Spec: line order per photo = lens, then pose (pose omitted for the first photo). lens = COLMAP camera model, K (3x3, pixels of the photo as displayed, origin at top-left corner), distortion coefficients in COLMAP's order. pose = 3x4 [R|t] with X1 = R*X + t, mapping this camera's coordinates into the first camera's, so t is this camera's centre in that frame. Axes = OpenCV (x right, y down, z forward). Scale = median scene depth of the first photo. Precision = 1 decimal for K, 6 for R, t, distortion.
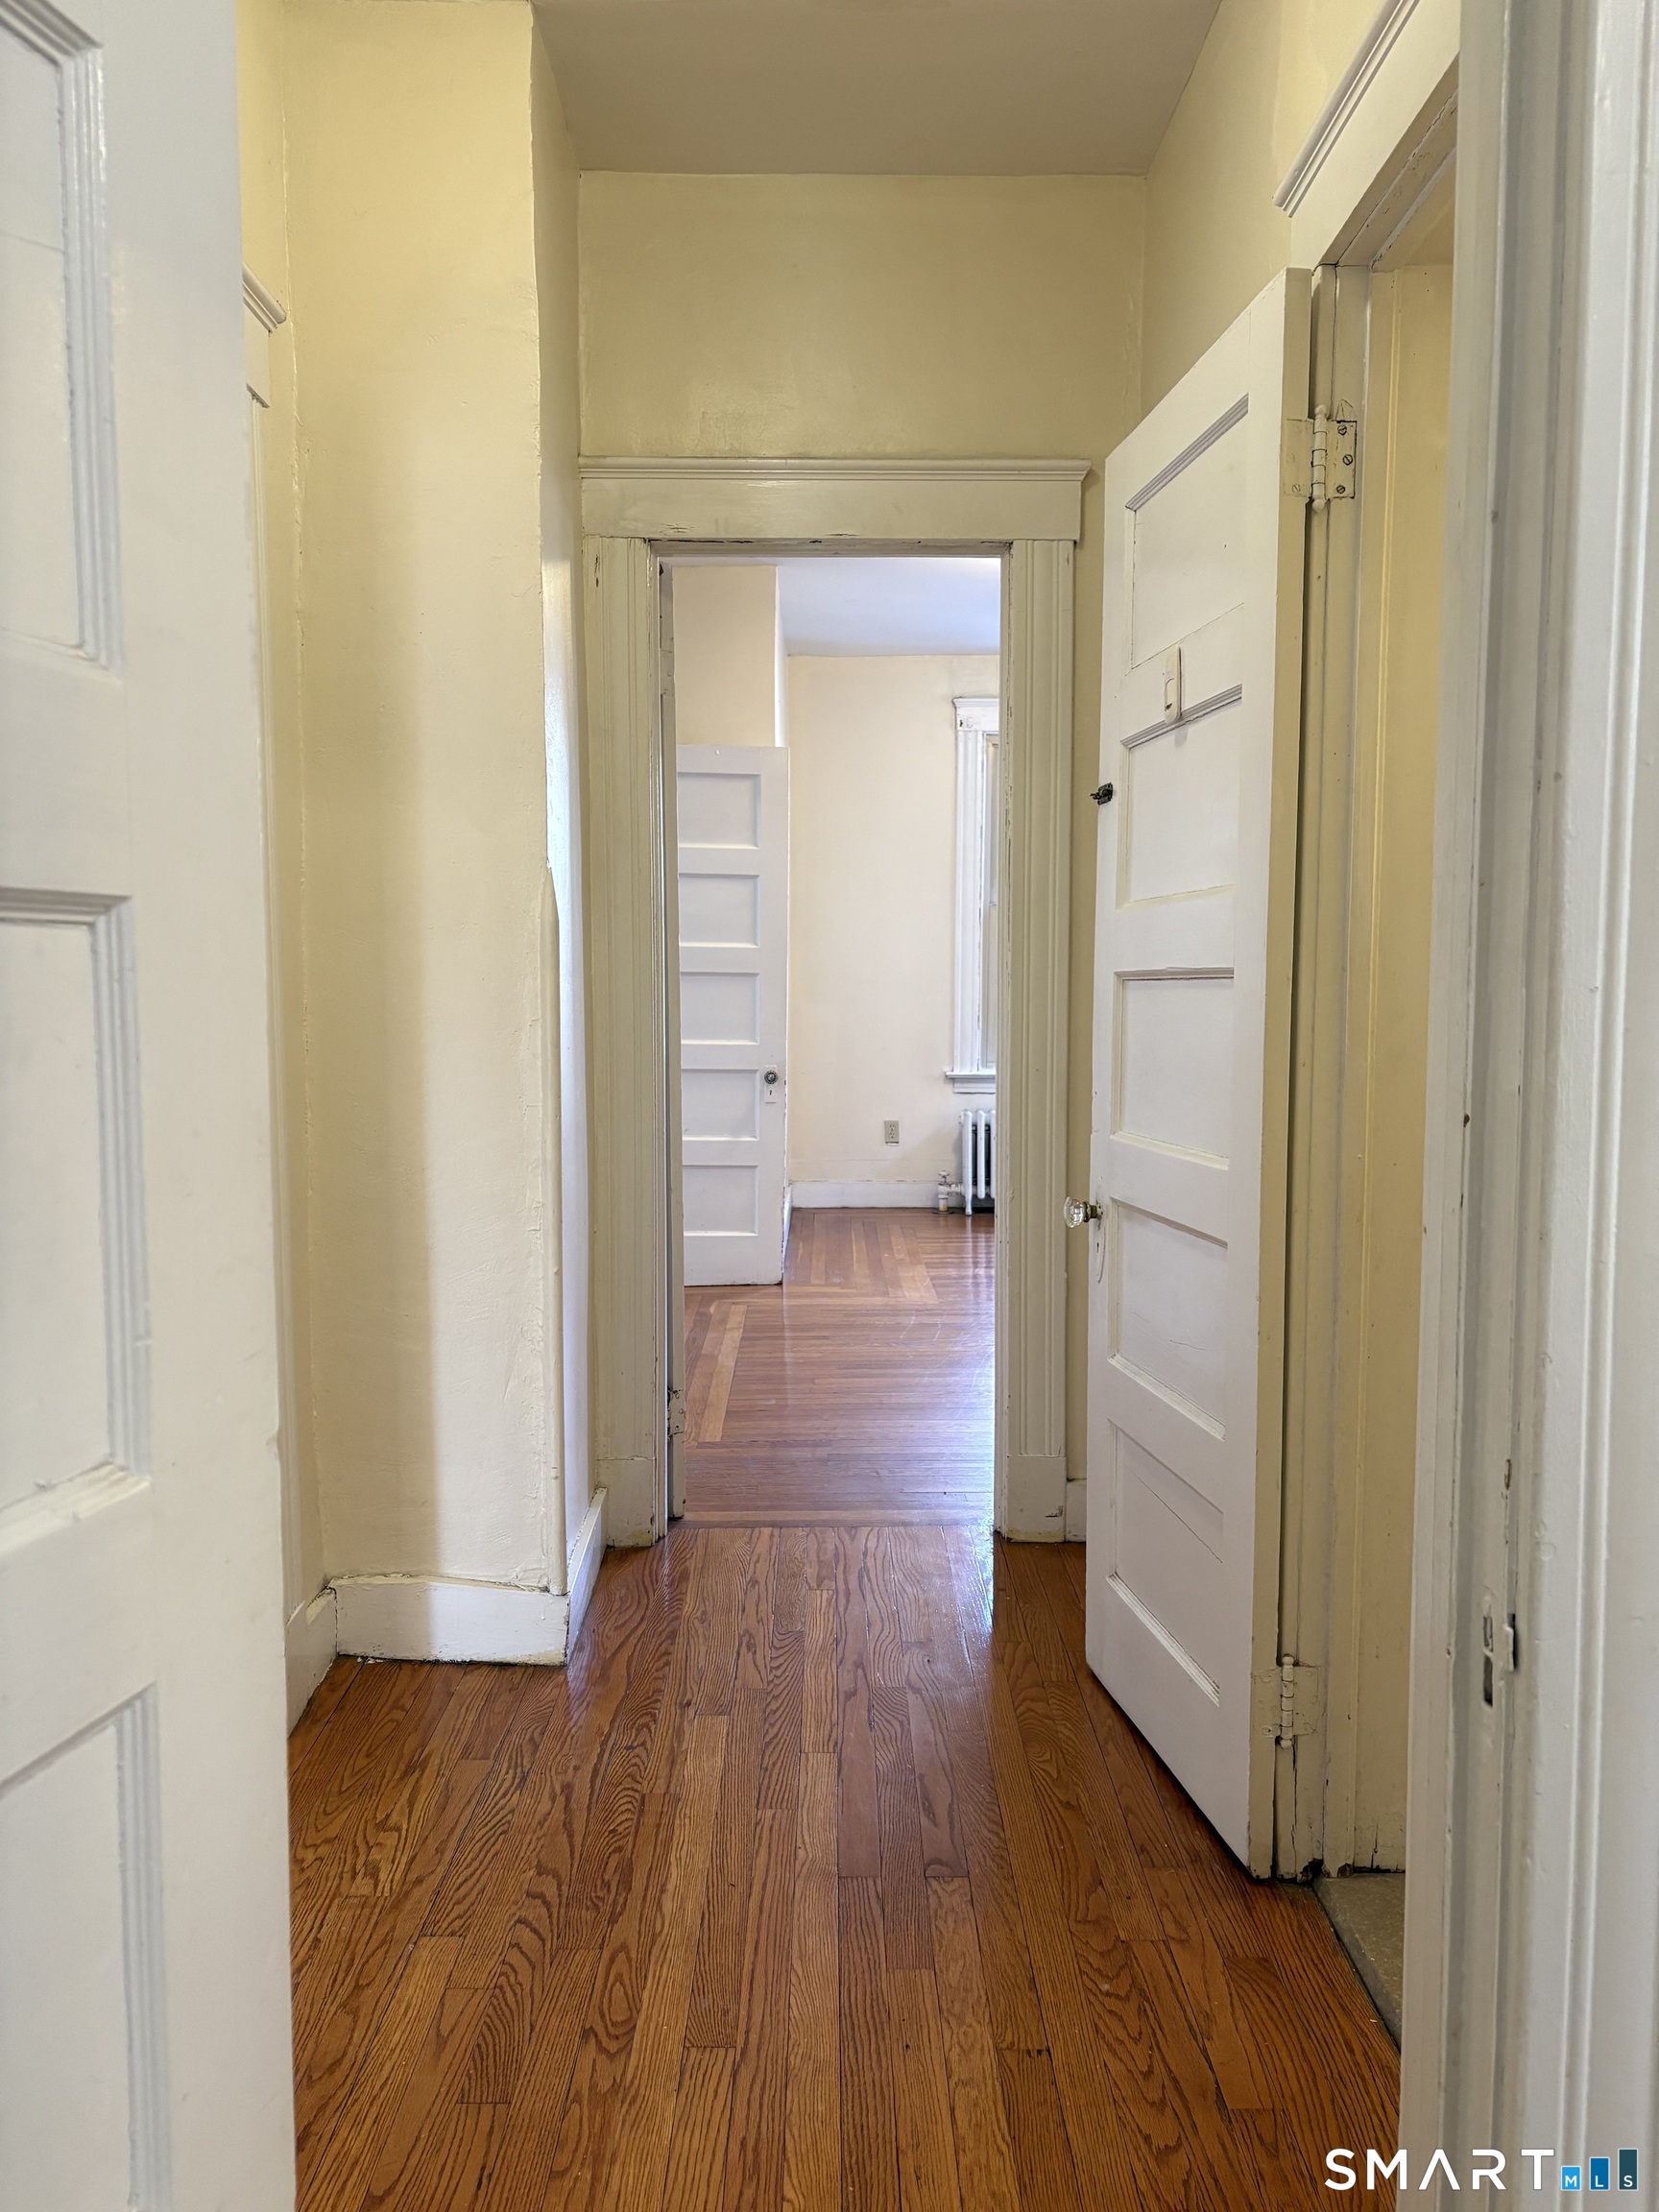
lens RADIAL K [[1717.8, 0, 842.4], [0, 1717.8, 1124.8], [0, 0, 1]] dist [0.063915, -0.061201]
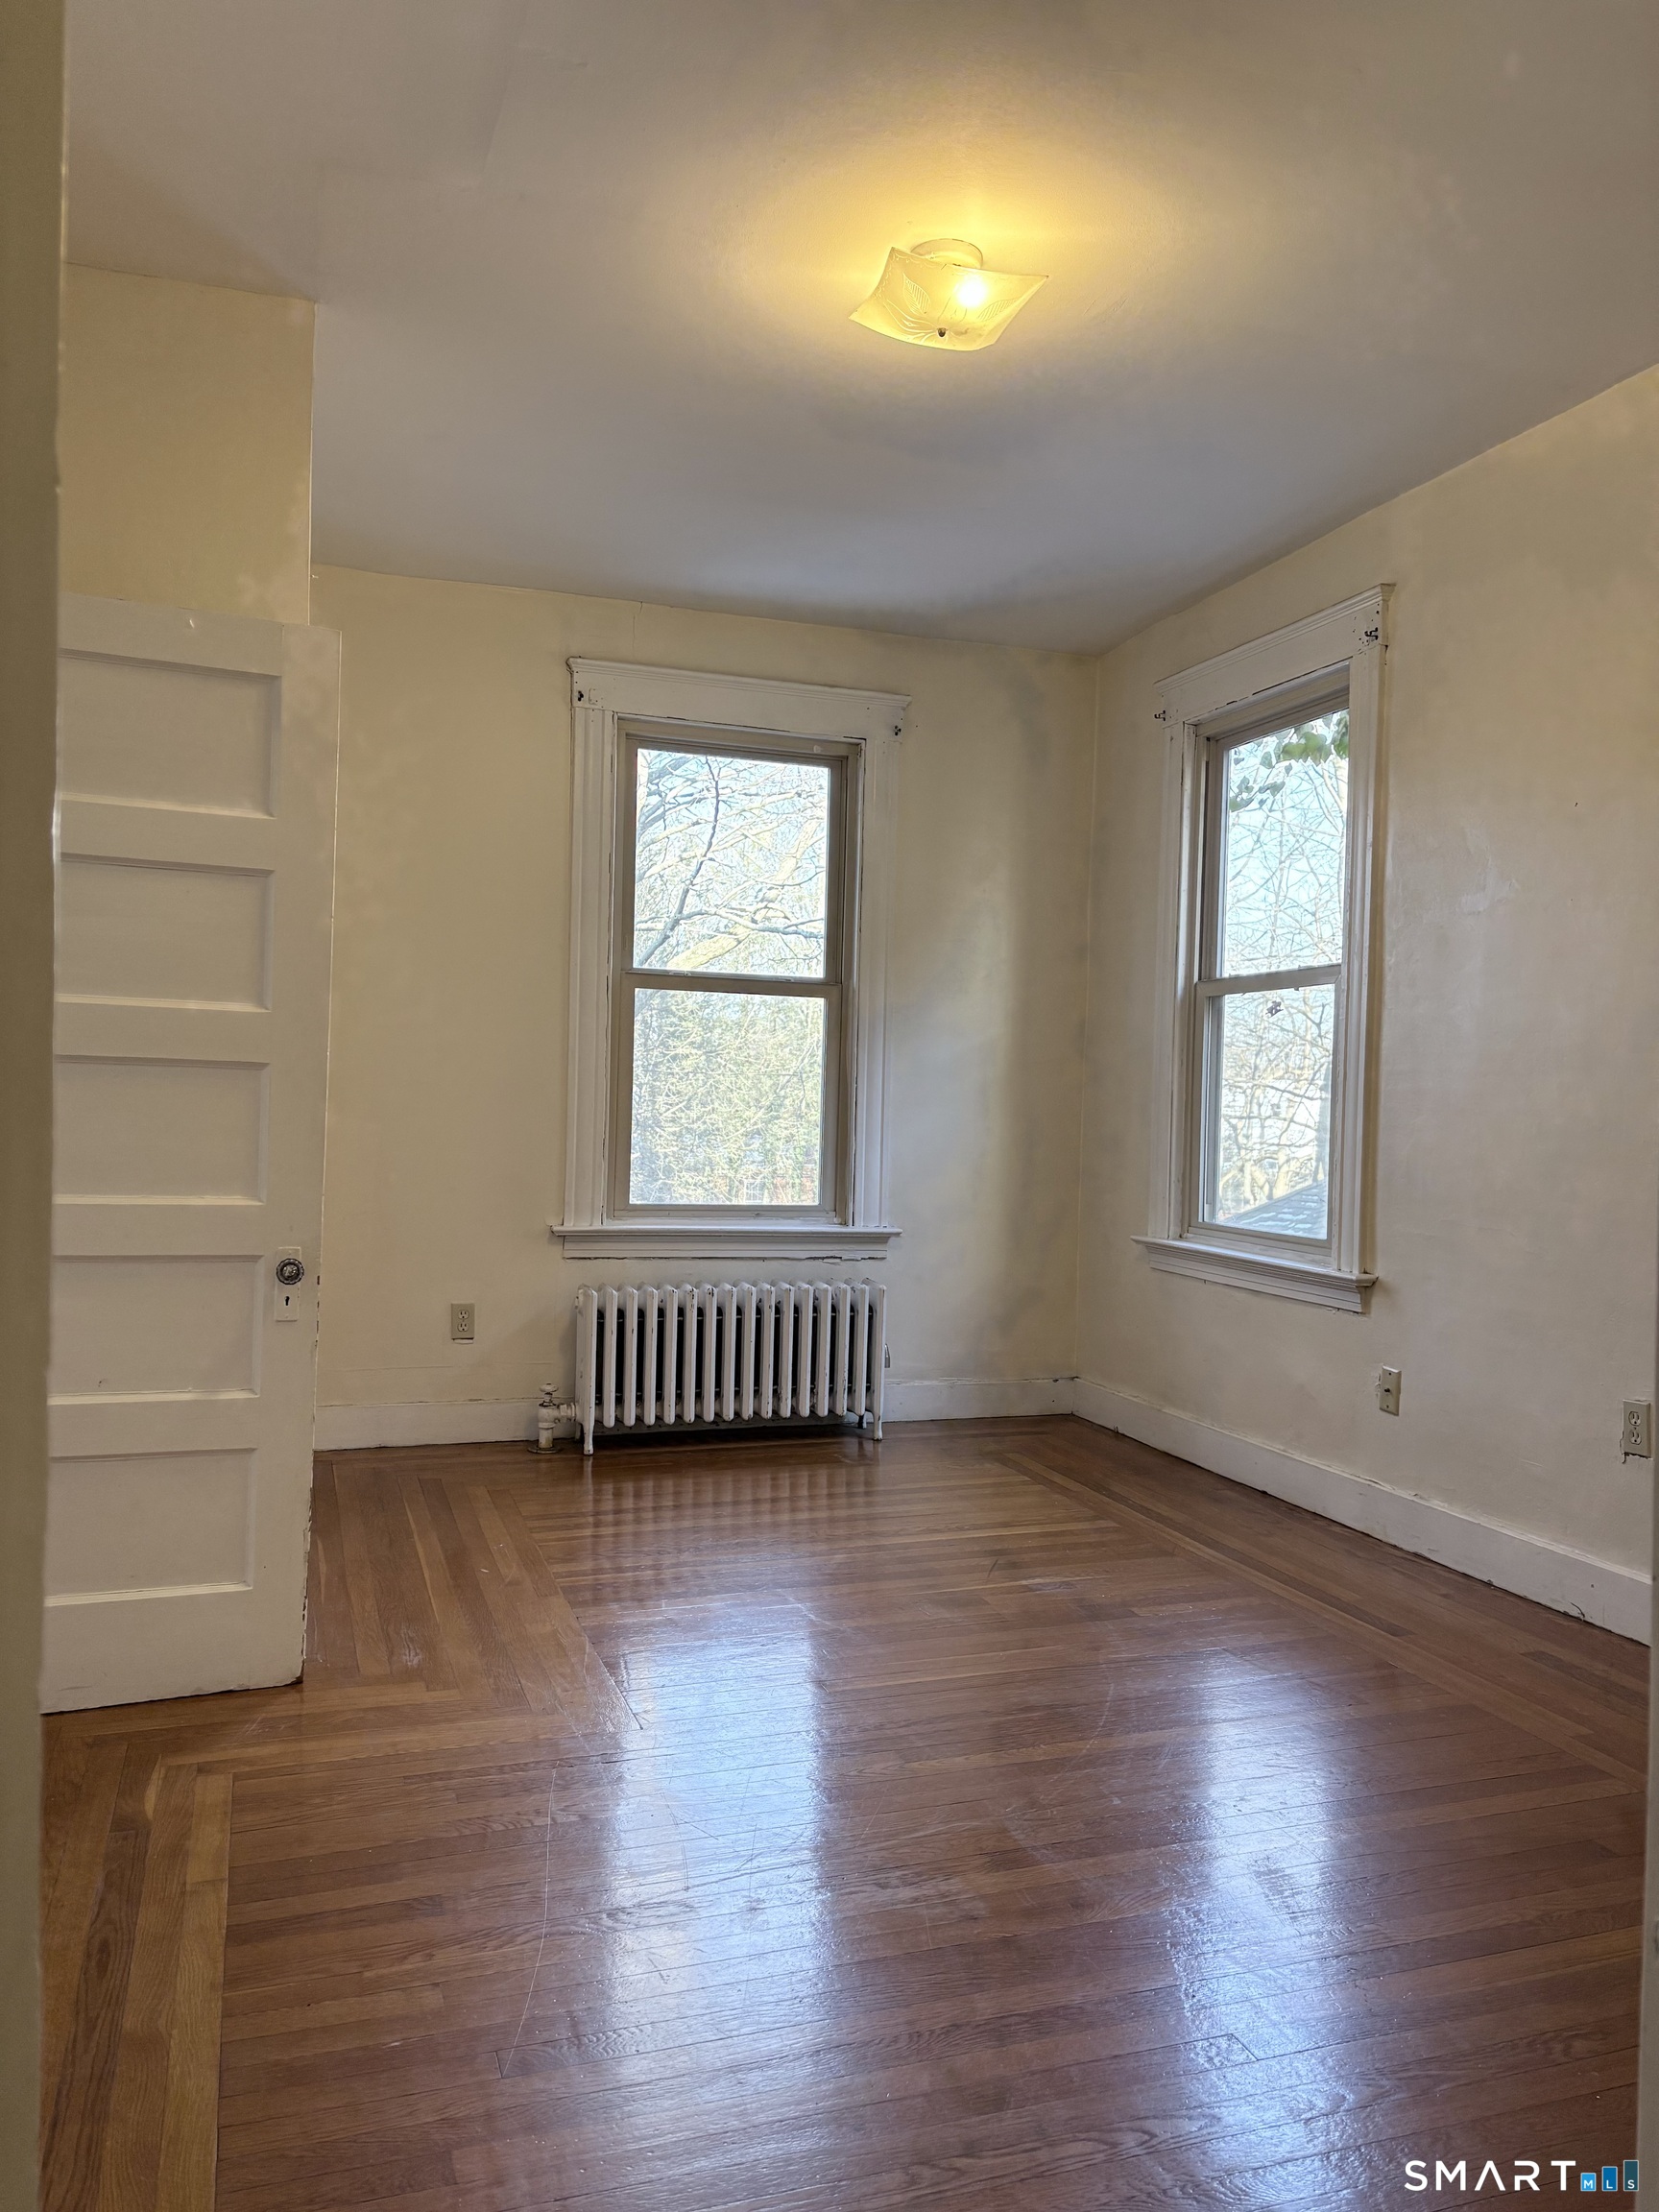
lens RADIAL K [[1630.7, 0, 829.5], [0, 1630.7, 1106.0], [0, 0, 1]] dist [0.047011, -0.005259]
pose [[0.948919, 0.018097, 0.315000, -0.083004], [0.003997, 0.997584, -0.069353, -0.079564], [-0.315494, 0.067070, 0.946554, 0.929661]]
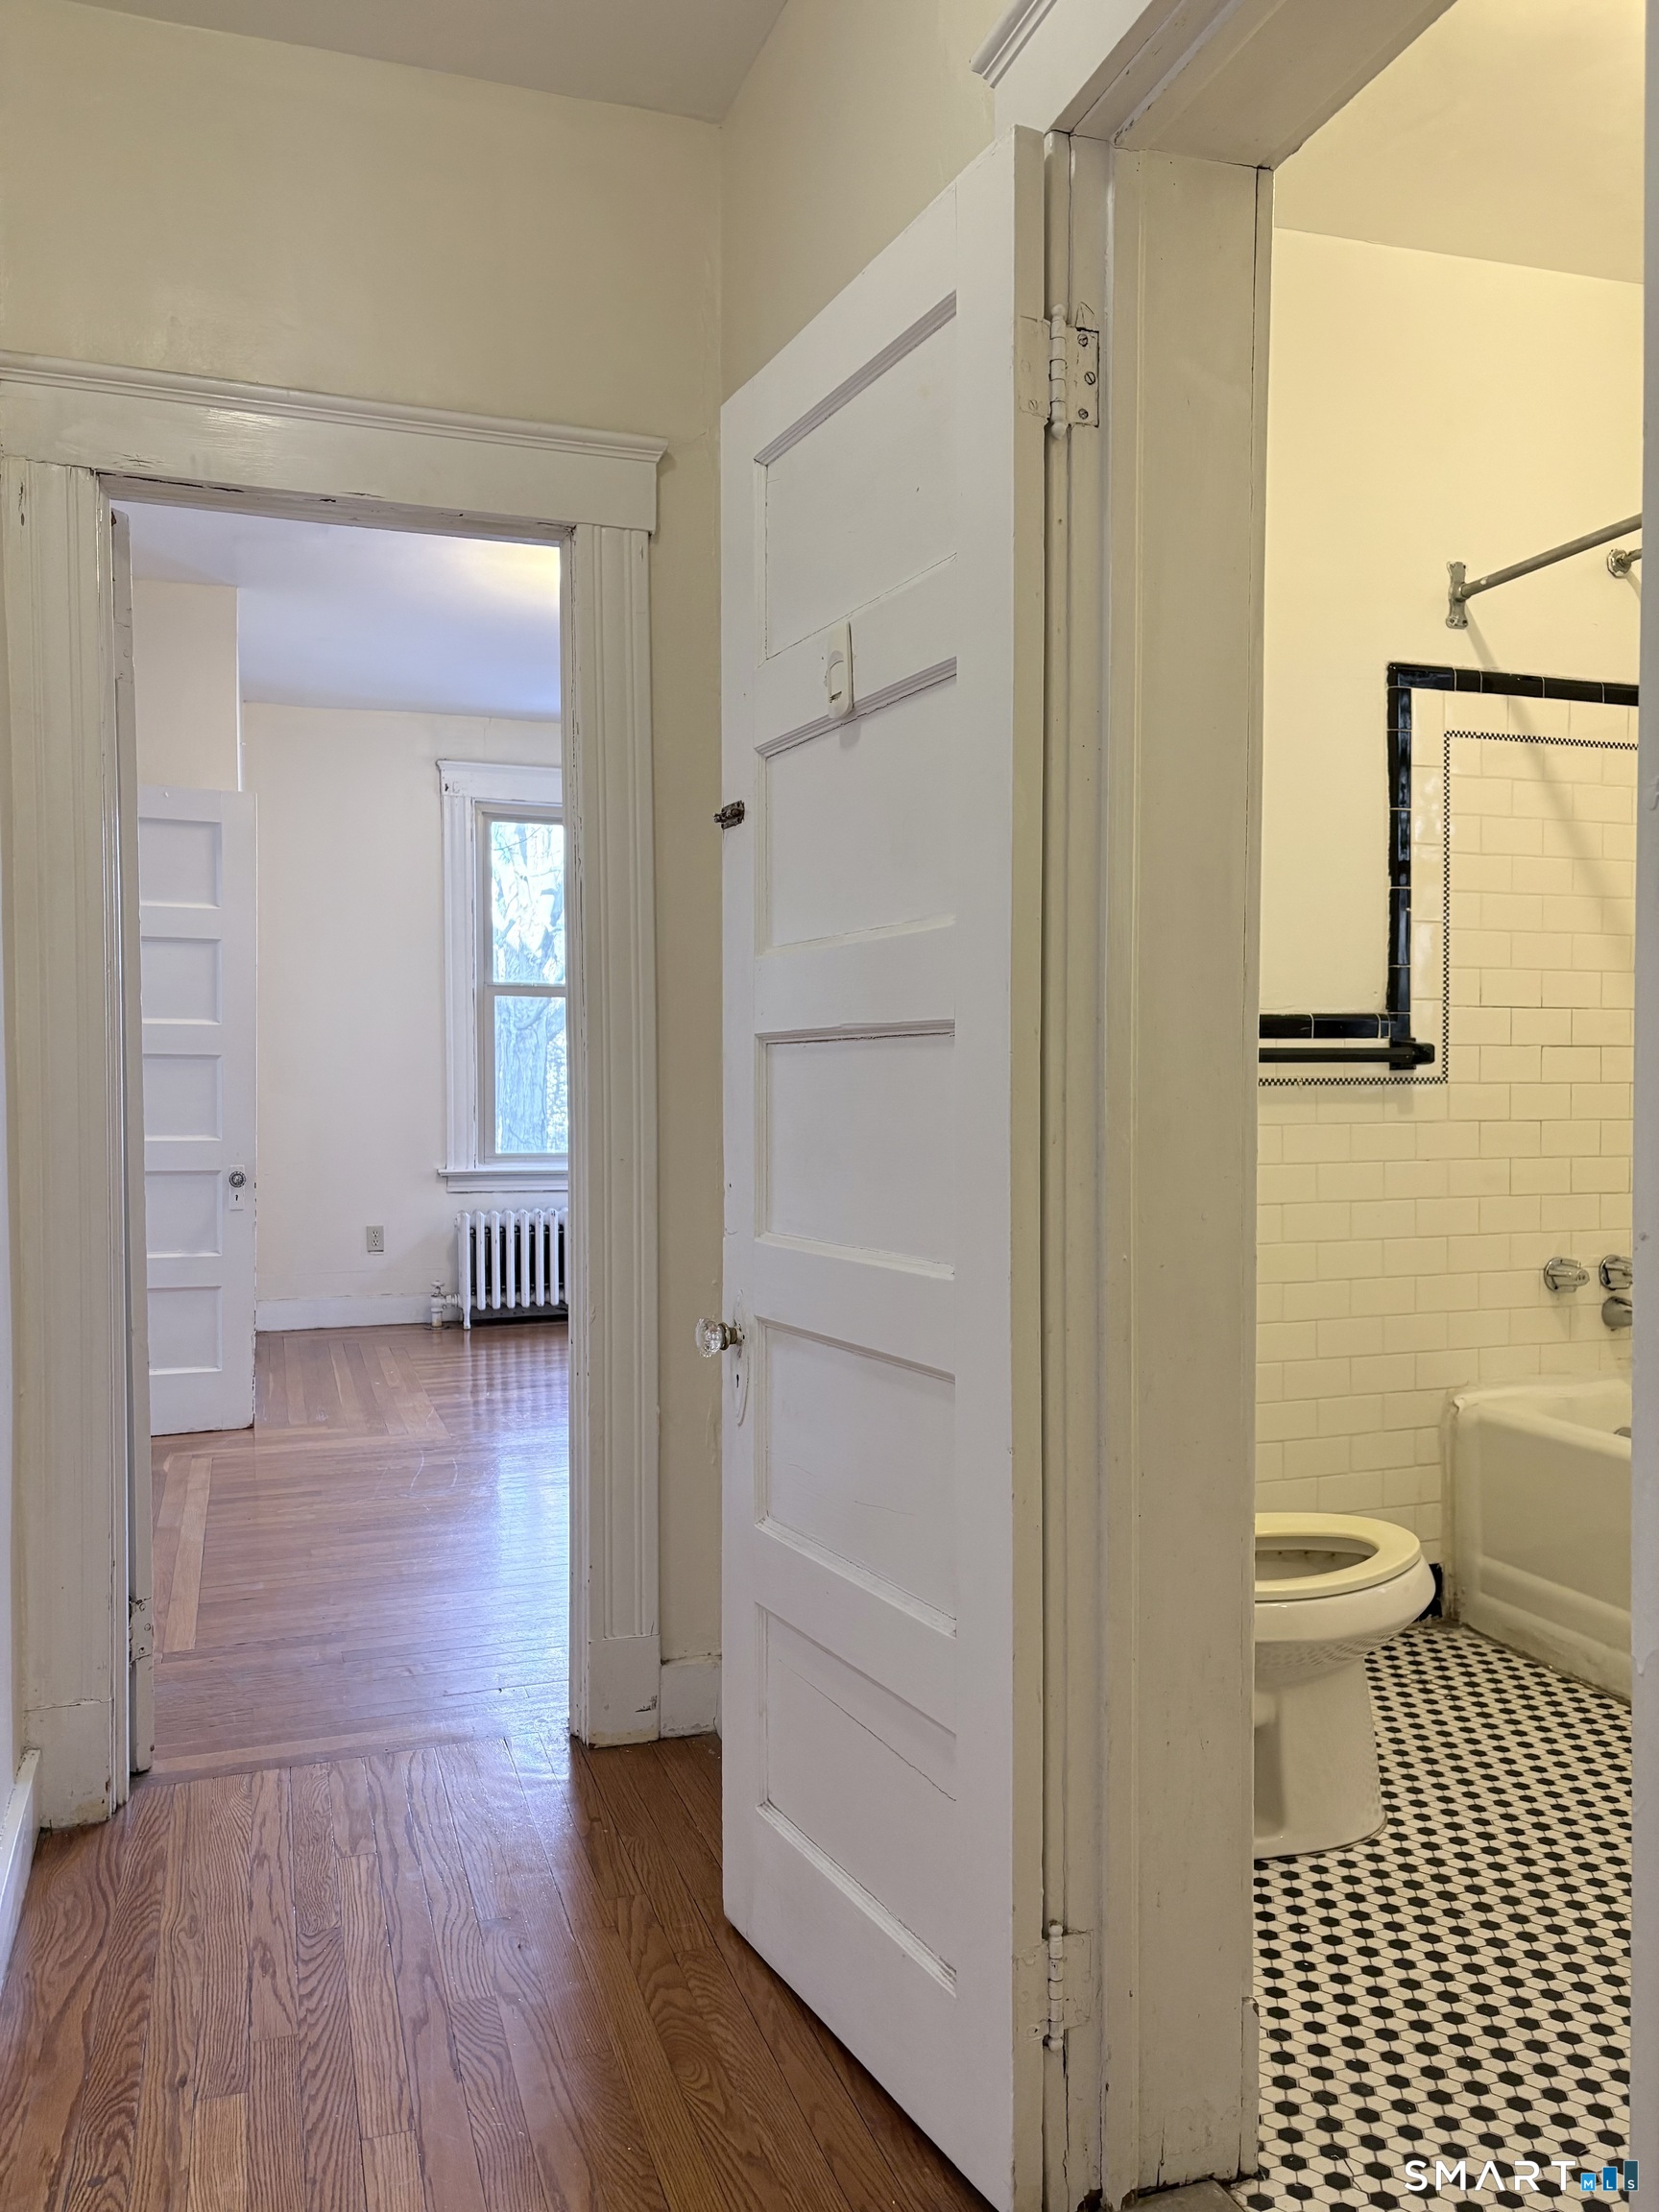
lens RADIAL K [[1717.8, 0, 842.4], [0, 1717.8, 1124.8], [0, 0, 1]] dist [0.063915, -0.061201]
pose [[0.950761, -0.011281, 0.309718, -0.041748], [0.028808, 0.998228, -0.052075, -0.003216], [-0.308582, 0.058433, 0.949401, 0.193684]]
